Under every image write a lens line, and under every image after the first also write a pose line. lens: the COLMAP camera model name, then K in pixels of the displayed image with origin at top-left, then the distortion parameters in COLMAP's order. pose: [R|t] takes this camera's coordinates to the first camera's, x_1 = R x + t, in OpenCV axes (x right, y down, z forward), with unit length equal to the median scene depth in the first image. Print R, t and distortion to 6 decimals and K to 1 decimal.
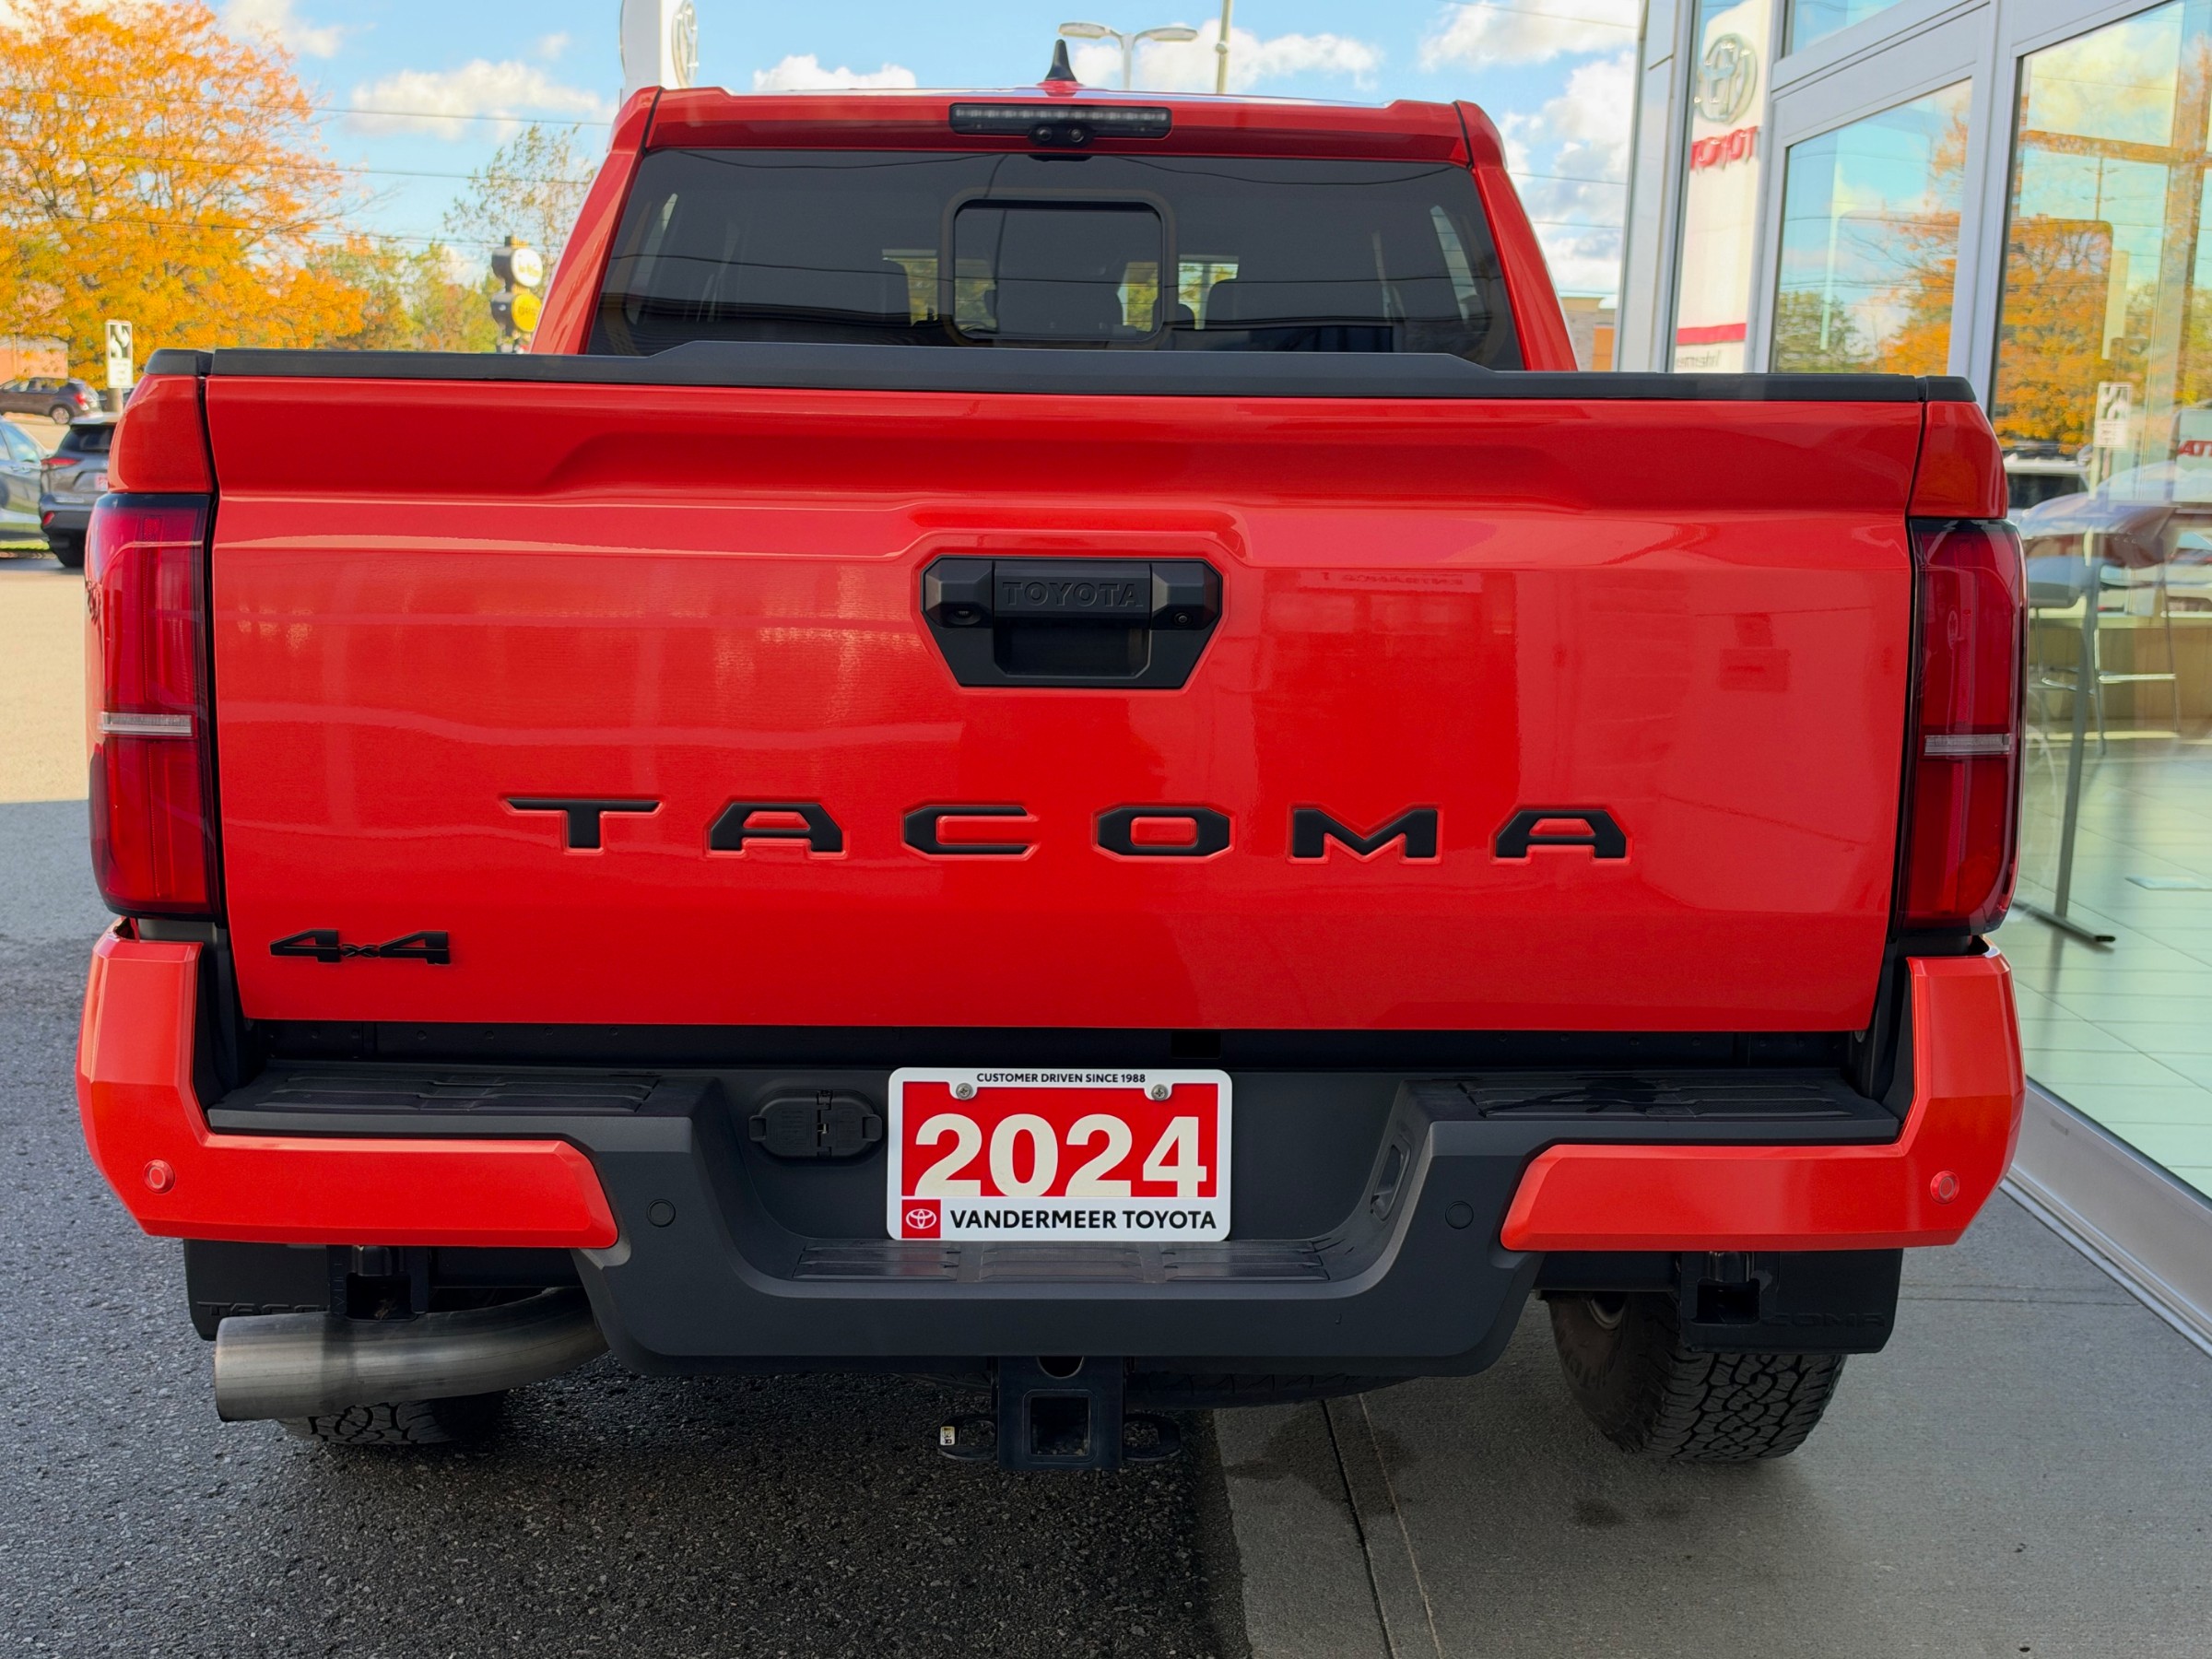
lens RADIAL K [[2598.9, 0, 1107.6], [0, 2598.9, 821.6], [0, 0, 1]] dist [0.146388, 0.000000]
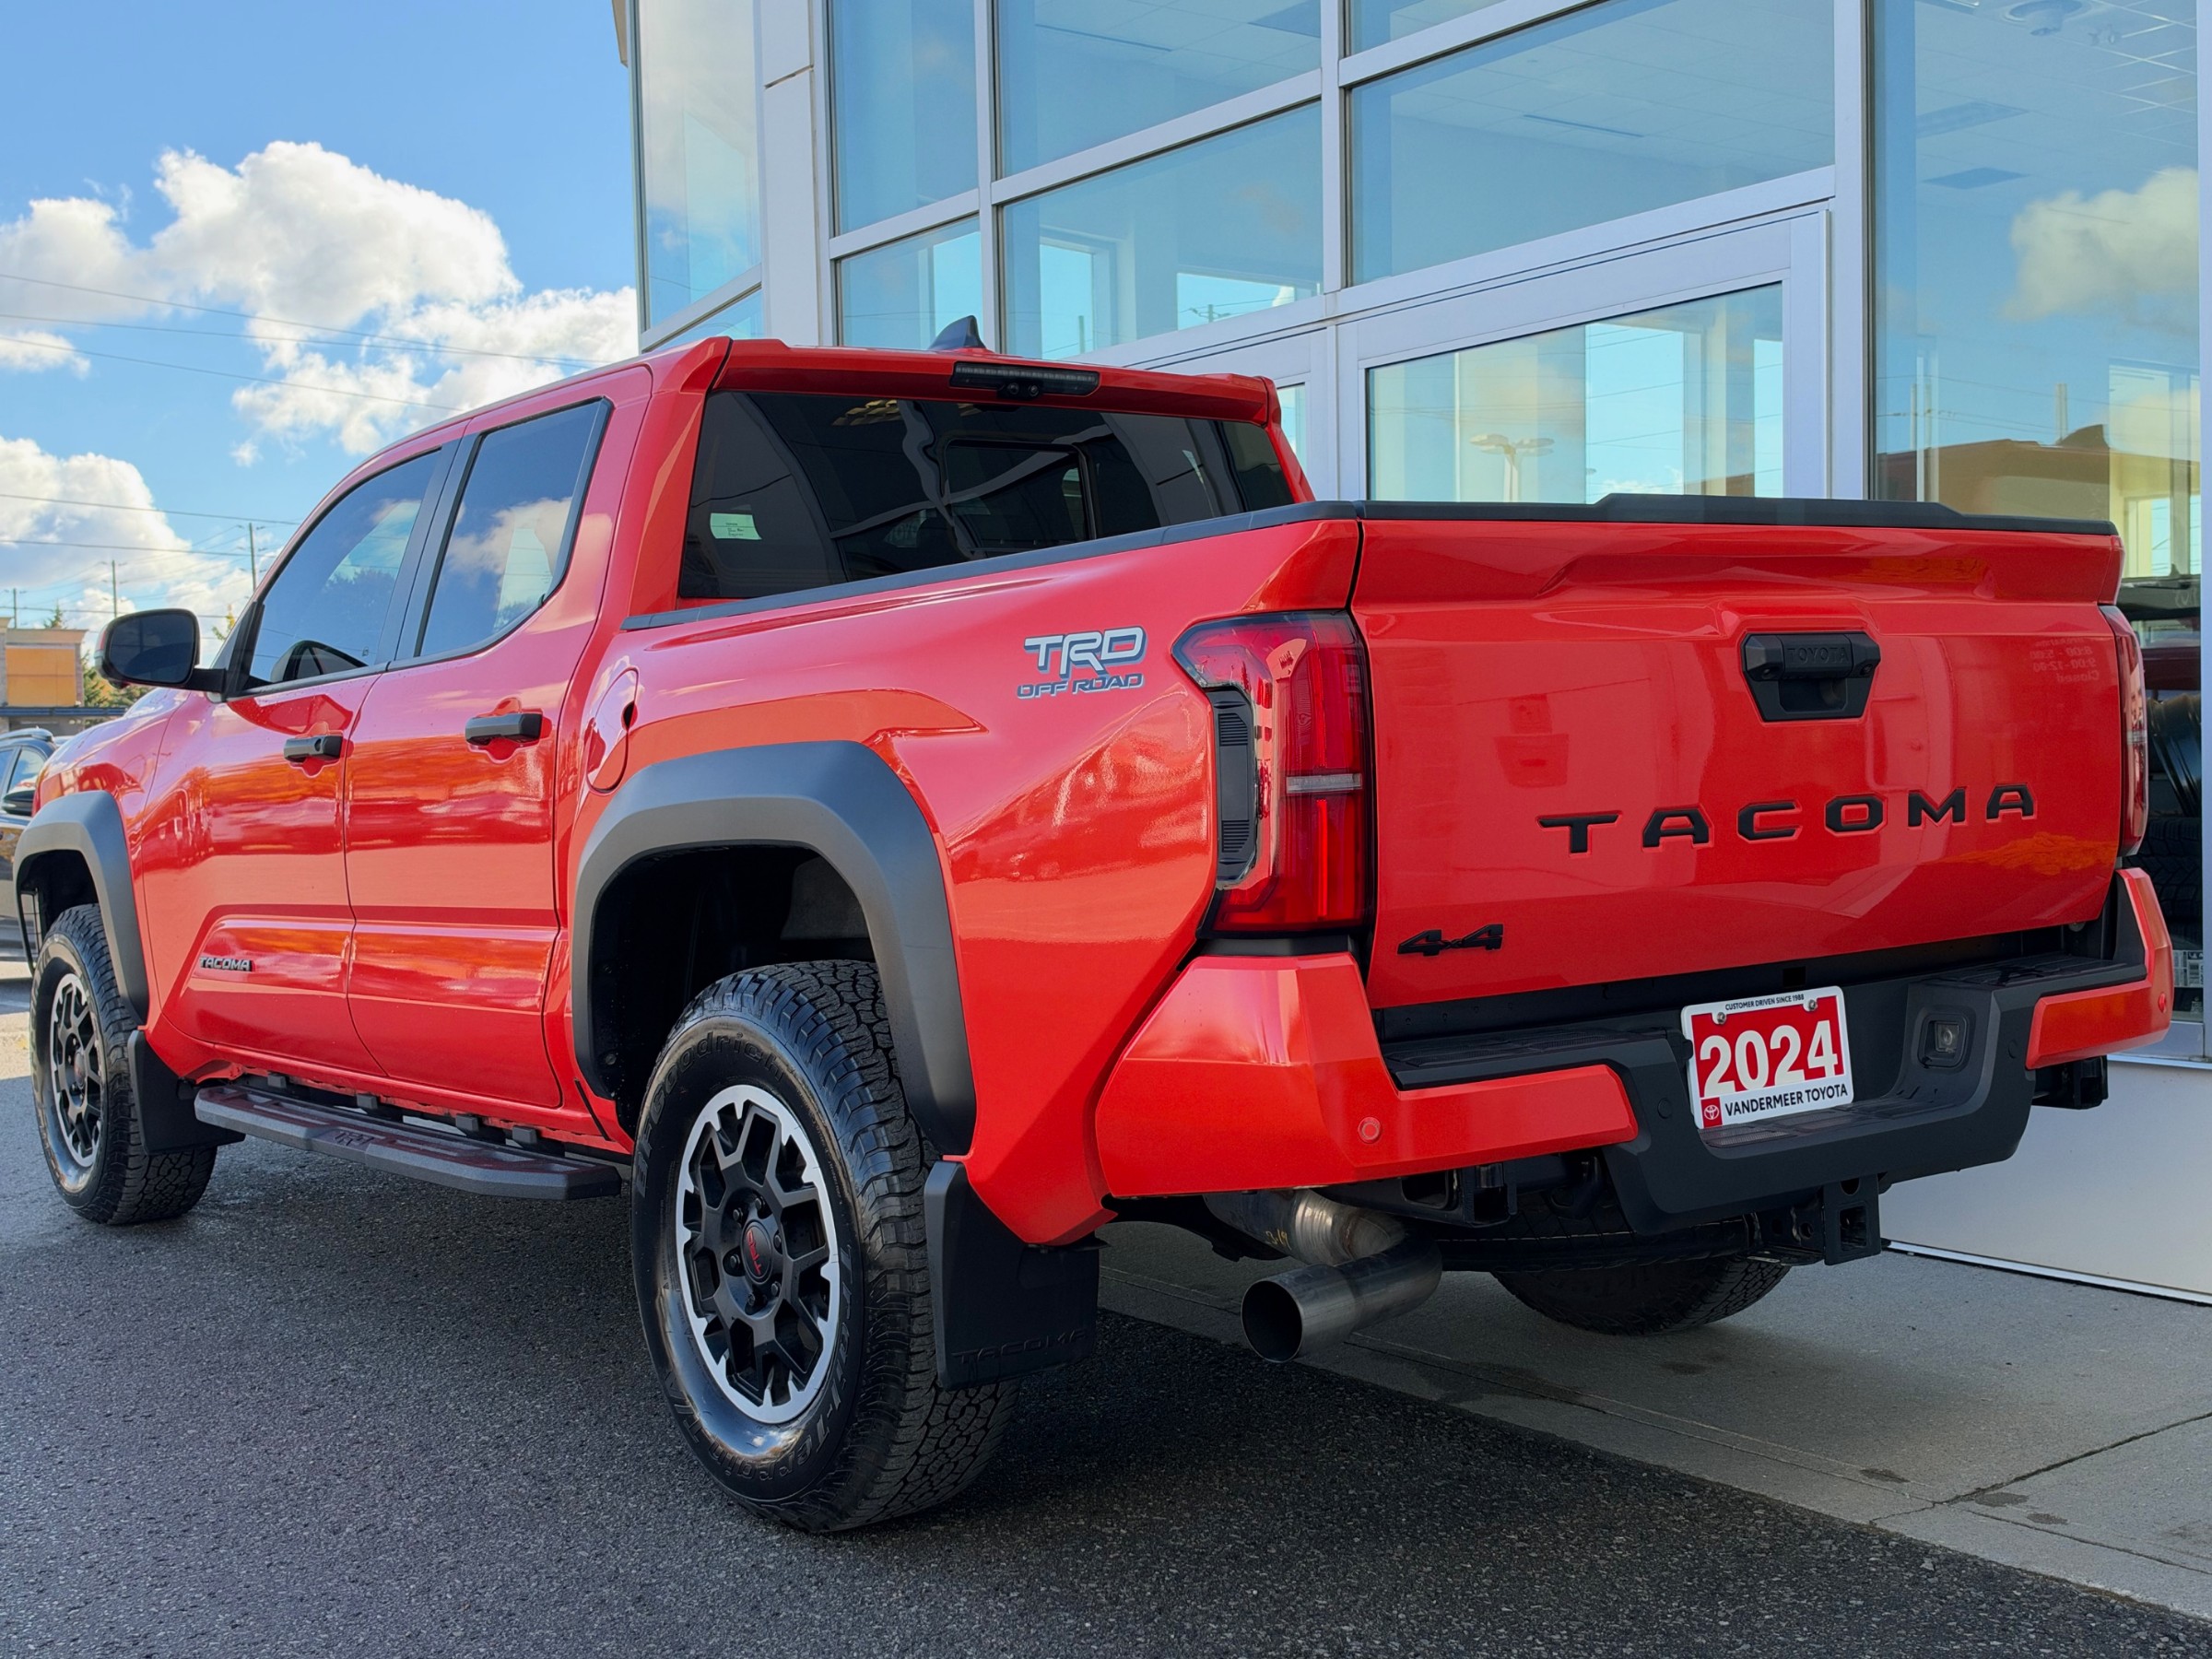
lens RADIAL K [[2598.9, 0, 1095.7], [0, 2598.9, 838.2], [0, 0, 1]] dist [0.146388, 0.000000]
pose [[0.812094, -0.066336, 0.579743, -1.144979], [0.133553, 0.988275, -0.073996, 0.066952], [-0.568037, 0.137518, 0.811432, 0.025236]]
